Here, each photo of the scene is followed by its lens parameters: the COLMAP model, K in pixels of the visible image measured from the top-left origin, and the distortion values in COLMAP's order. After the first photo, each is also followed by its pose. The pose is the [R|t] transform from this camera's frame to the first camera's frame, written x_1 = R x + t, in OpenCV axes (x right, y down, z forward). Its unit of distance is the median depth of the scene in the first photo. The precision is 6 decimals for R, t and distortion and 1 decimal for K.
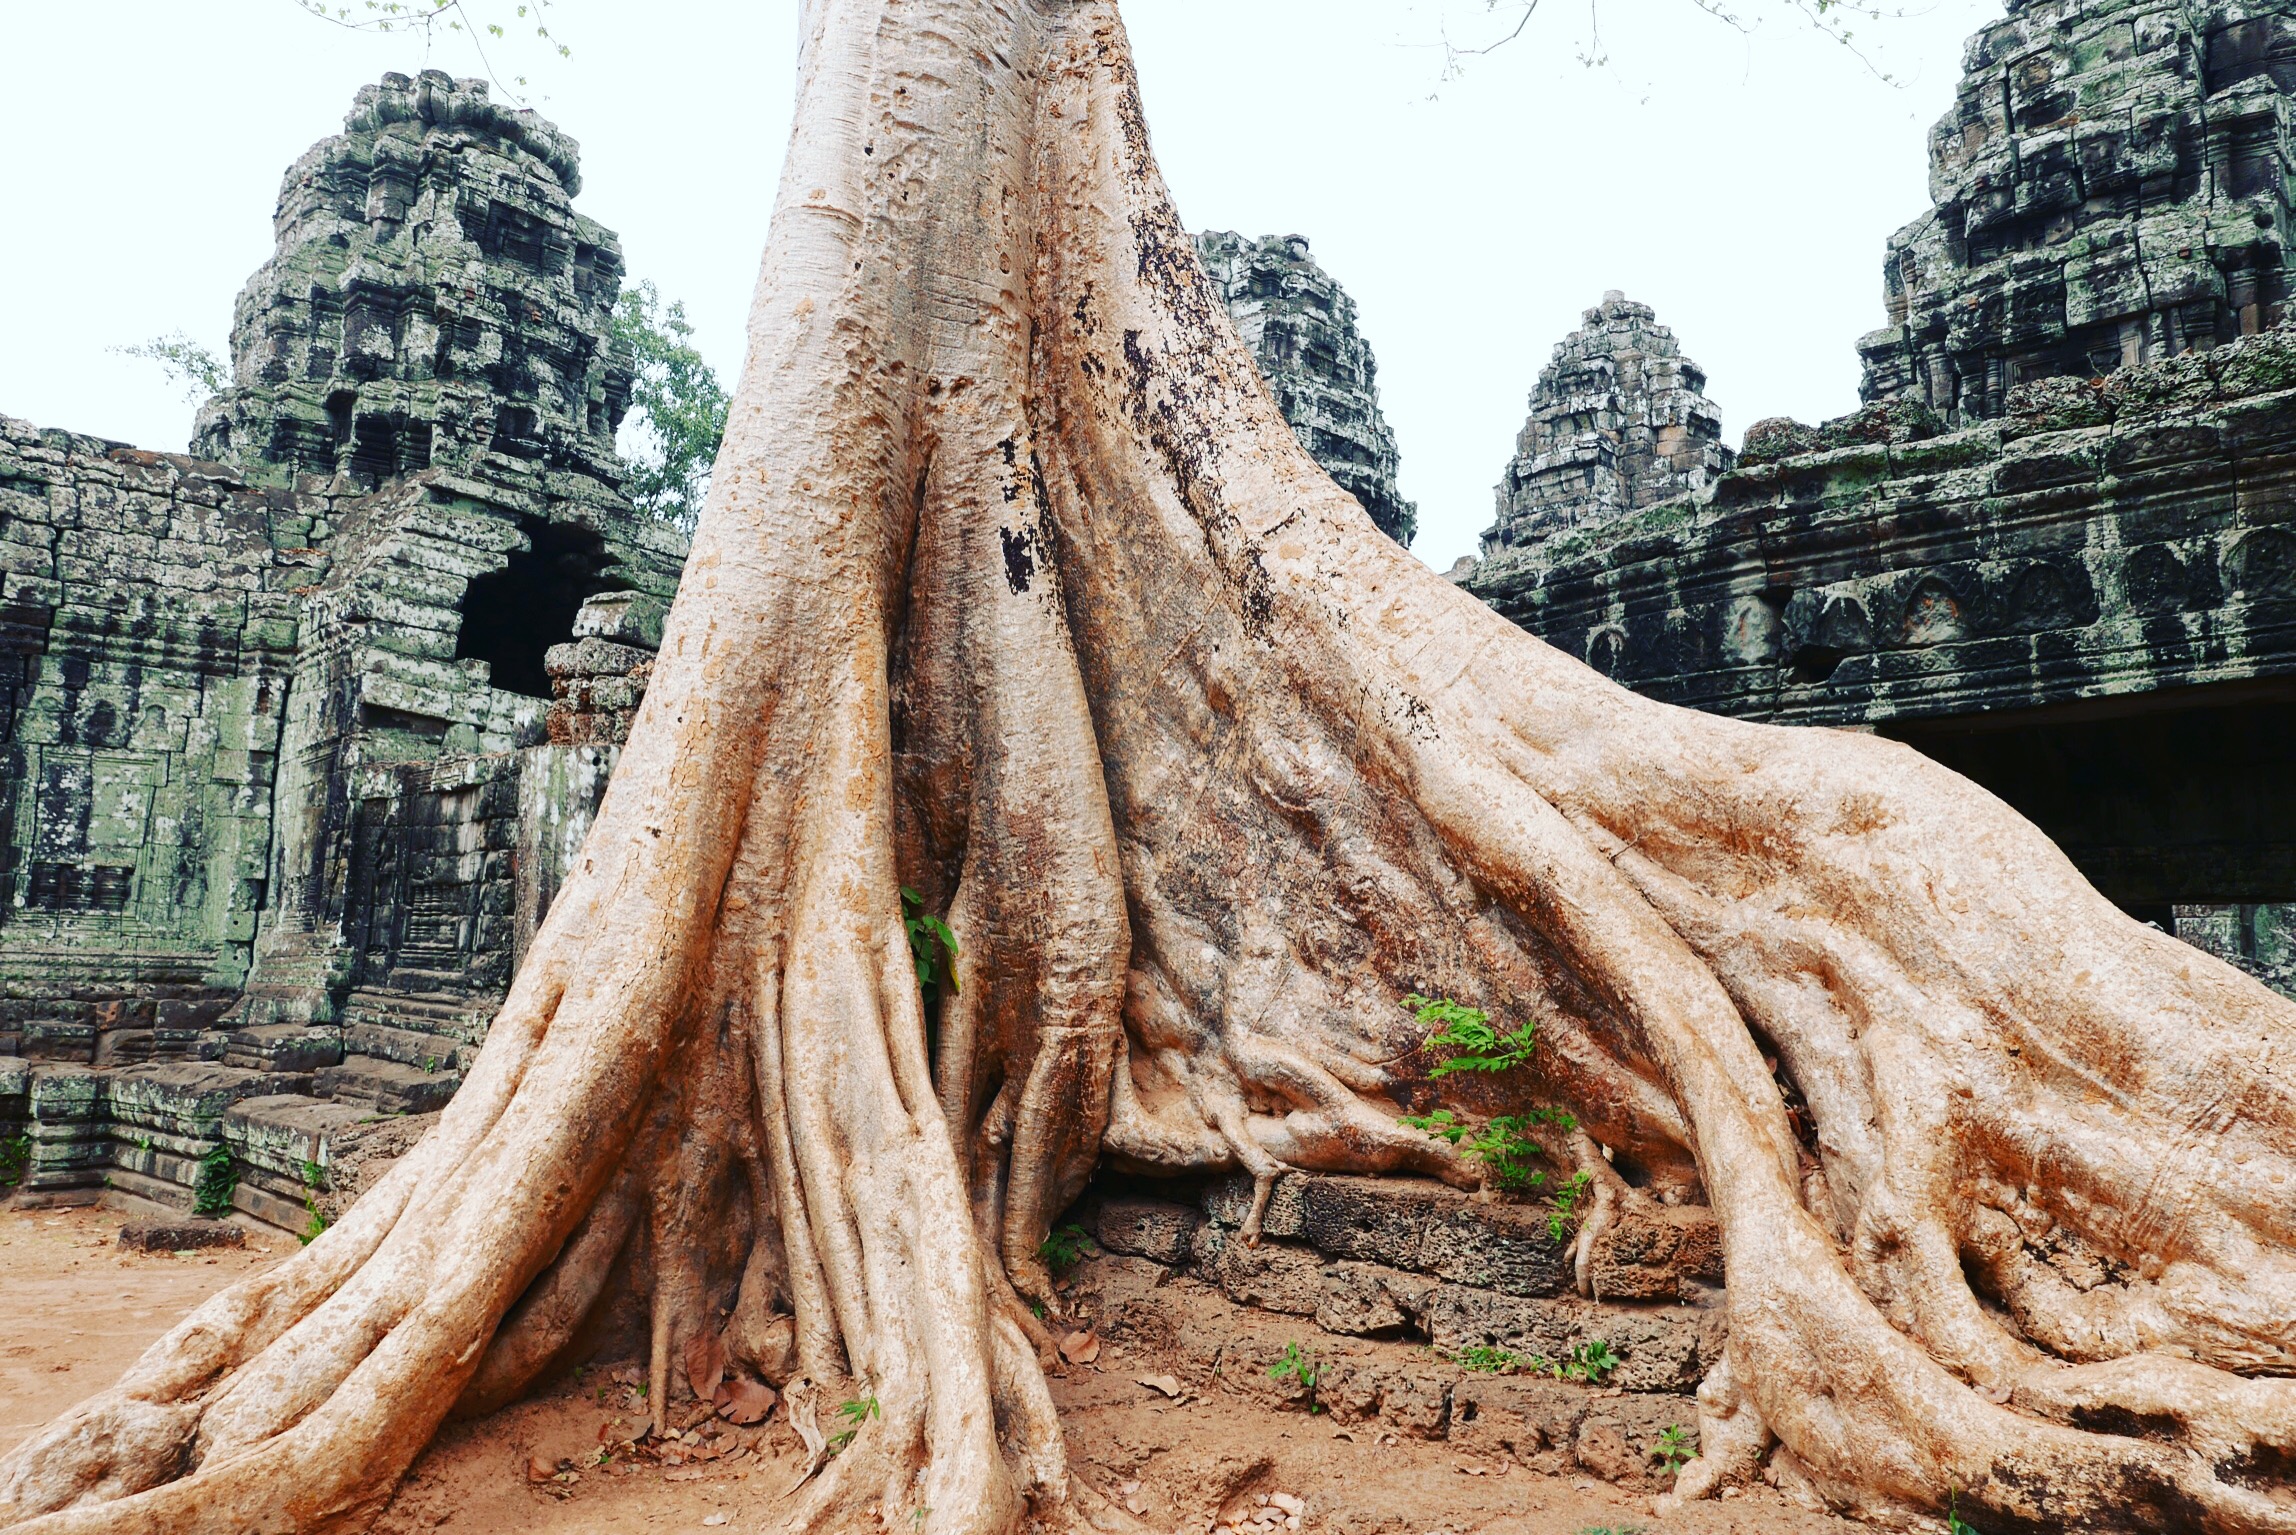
lens RADIAL K [[1602.1, 0, 1146.5], [0, 1602.1, 779.5], [0, 0, 1]] dist [-0.020328, 0.003140]
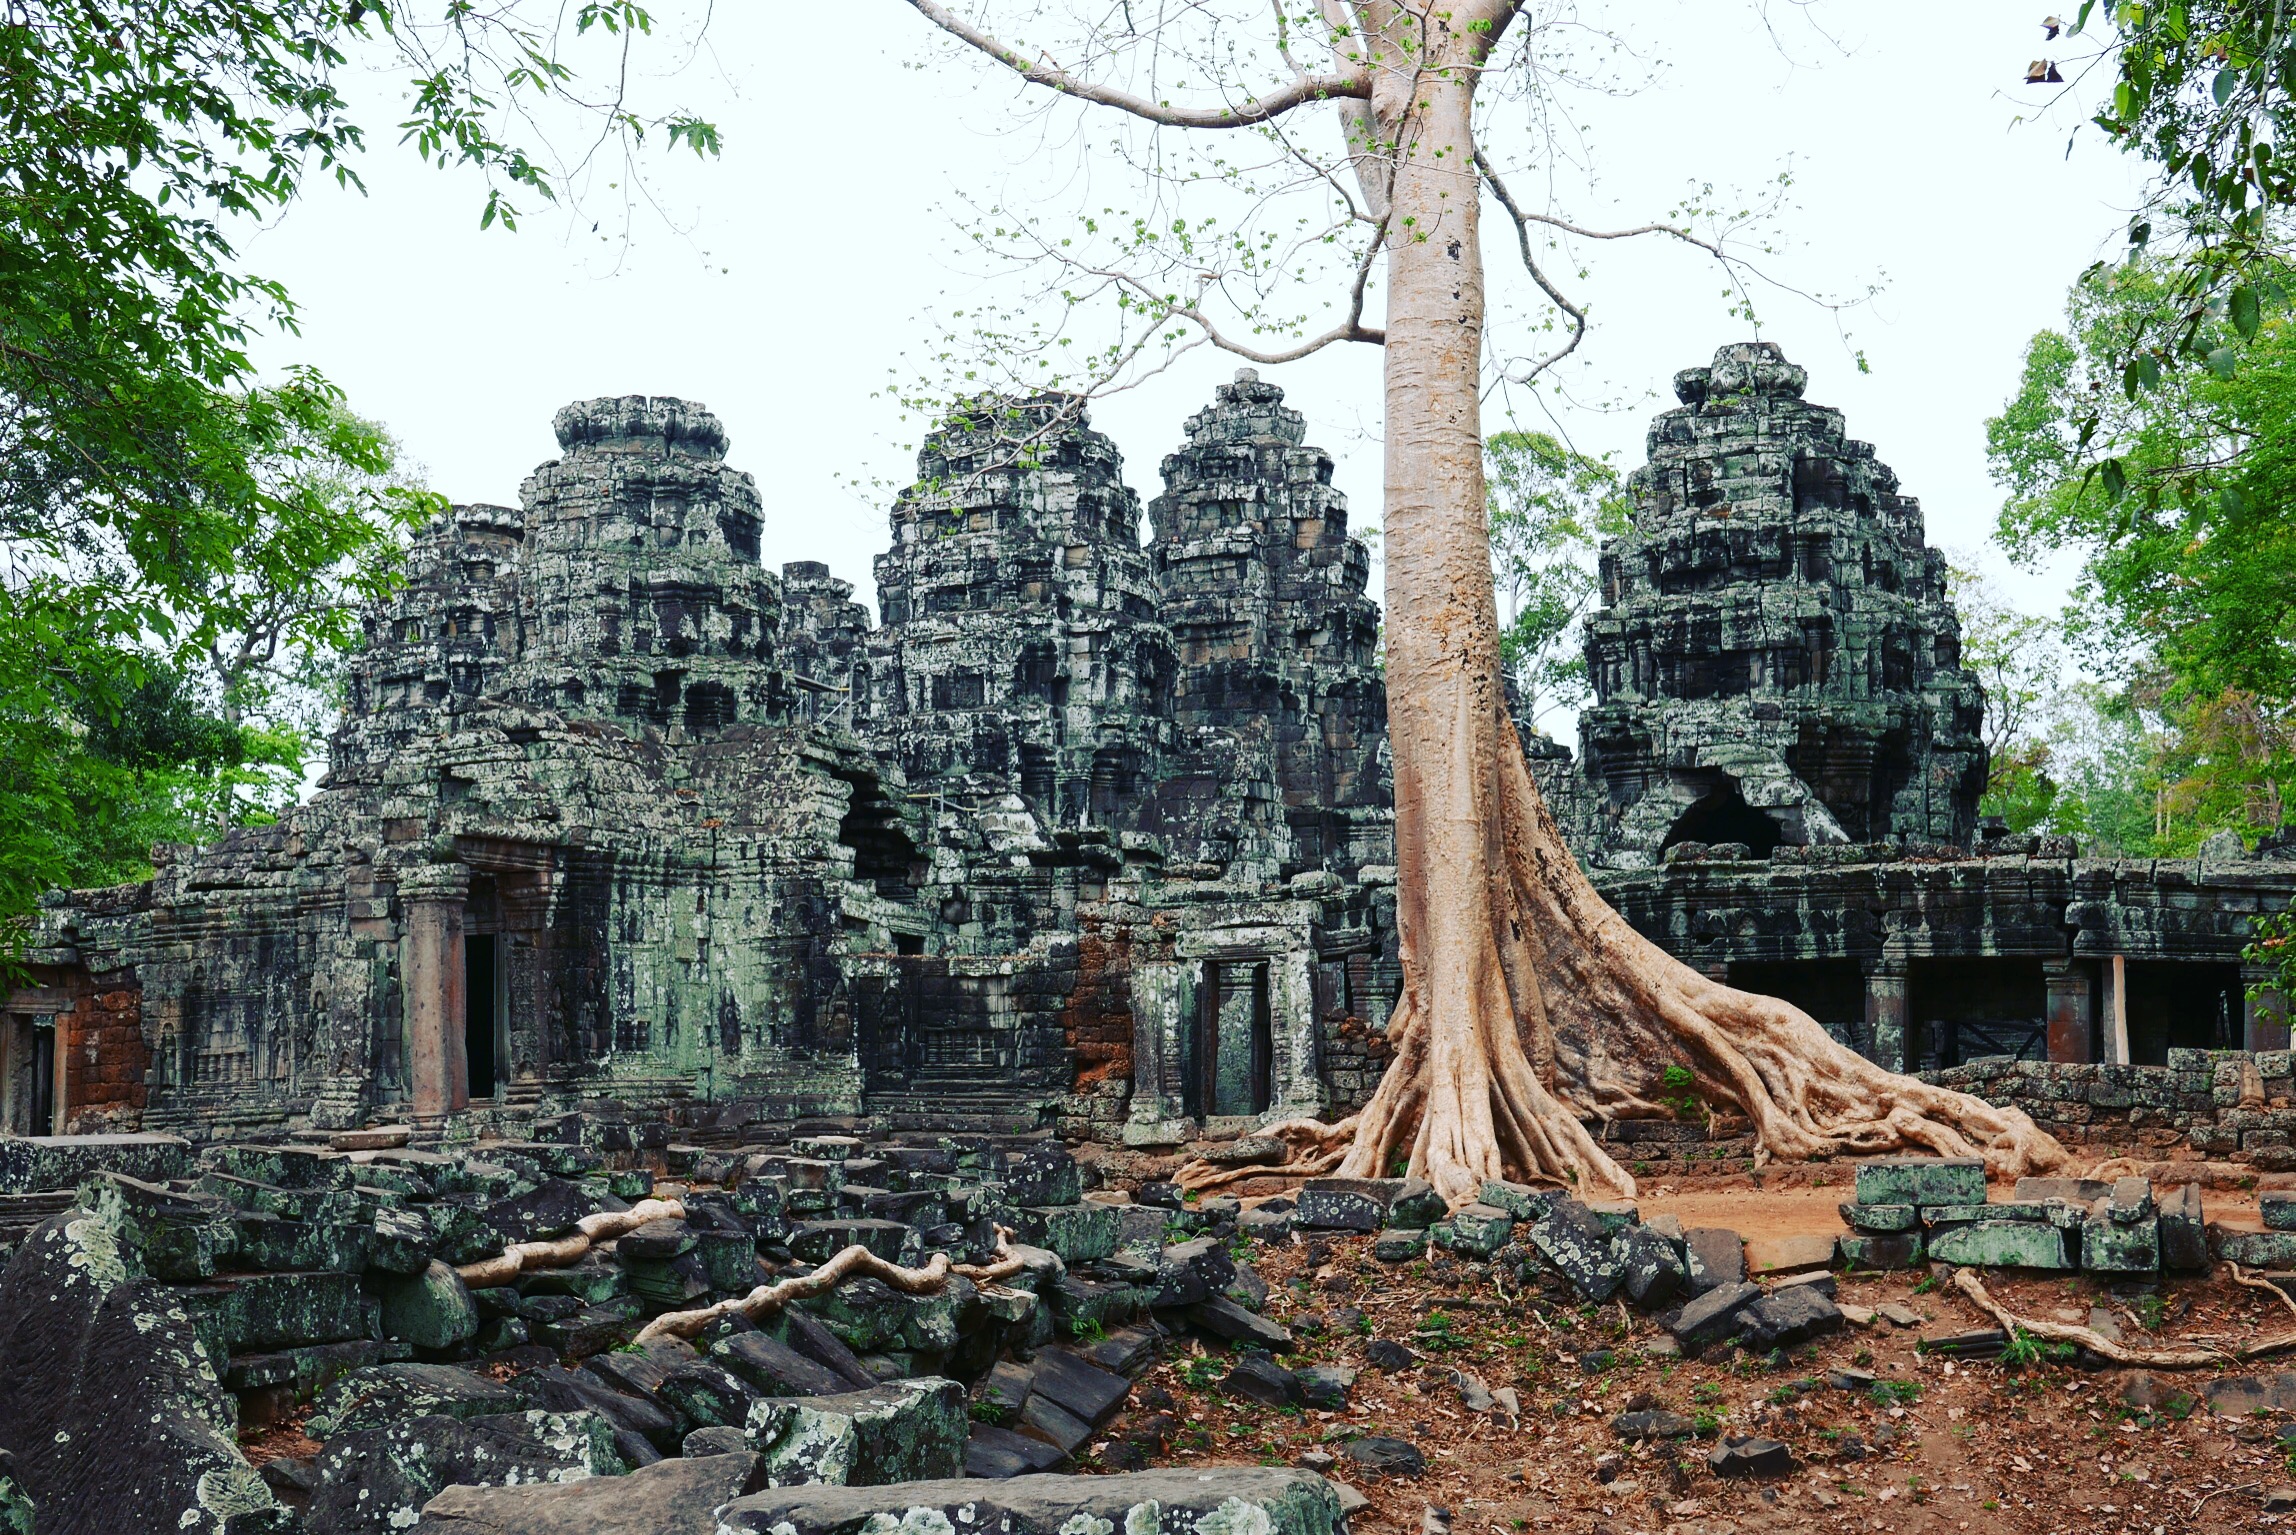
lens RADIAL K [[2907.2, 0, 1149.4], [0, 2907.2, 762.4], [0, 0, 1]] dist [-0.048251, 0.000000]
pose [[0.912429, 0.004480, 0.409209, -1.169742], [-0.013242, 0.999740, 0.018582, -0.215659], [-0.409020, -0.022374, 0.912251, -1.472501]]
